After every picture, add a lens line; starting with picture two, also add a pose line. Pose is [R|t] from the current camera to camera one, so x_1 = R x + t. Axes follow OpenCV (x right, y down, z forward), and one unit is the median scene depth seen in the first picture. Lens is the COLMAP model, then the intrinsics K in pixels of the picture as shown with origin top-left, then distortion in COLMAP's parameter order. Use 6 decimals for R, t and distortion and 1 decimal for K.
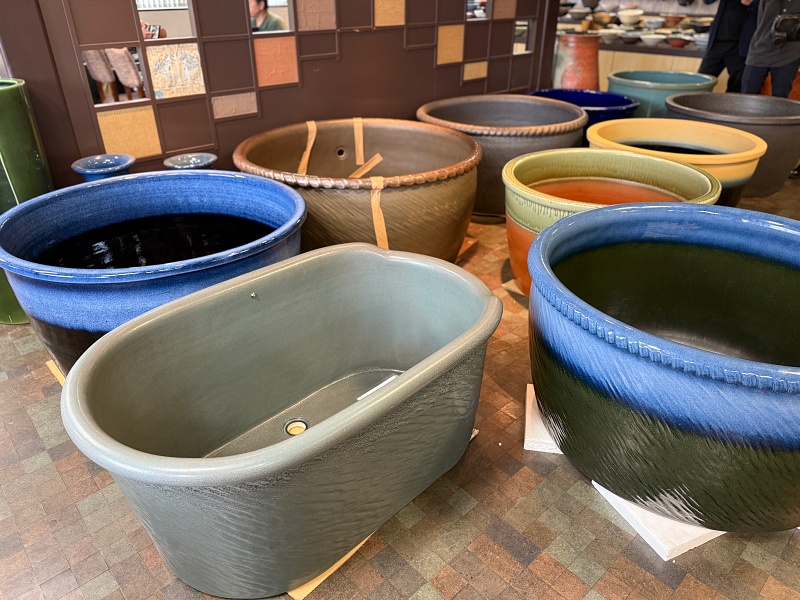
lens RADIAL K [[583.2, 0, 400.0], [0, 583.2, 300.0], [0, 0, 1]] dist [-0.006521, -0.003475]
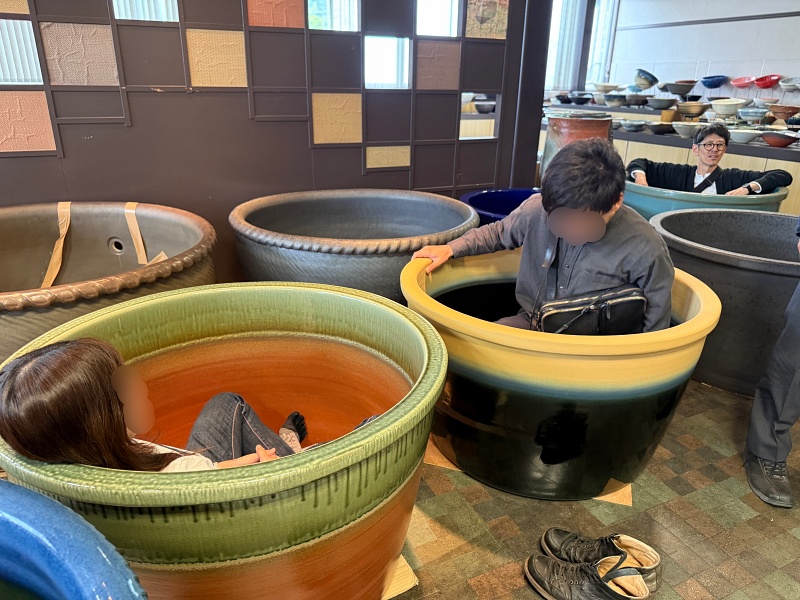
lens RADIAL K [[583.2, 0, 400.0], [0, 583.2, 300.0], [0, 0, 1]] dist [-0.006521, -0.003475]
pose [[0.942225, 0.131133, -0.308245, 0.425099], [-0.175291, 0.977162, -0.120116, -0.147712], [0.285454, 0.167209, 0.943693, 0.384251]]
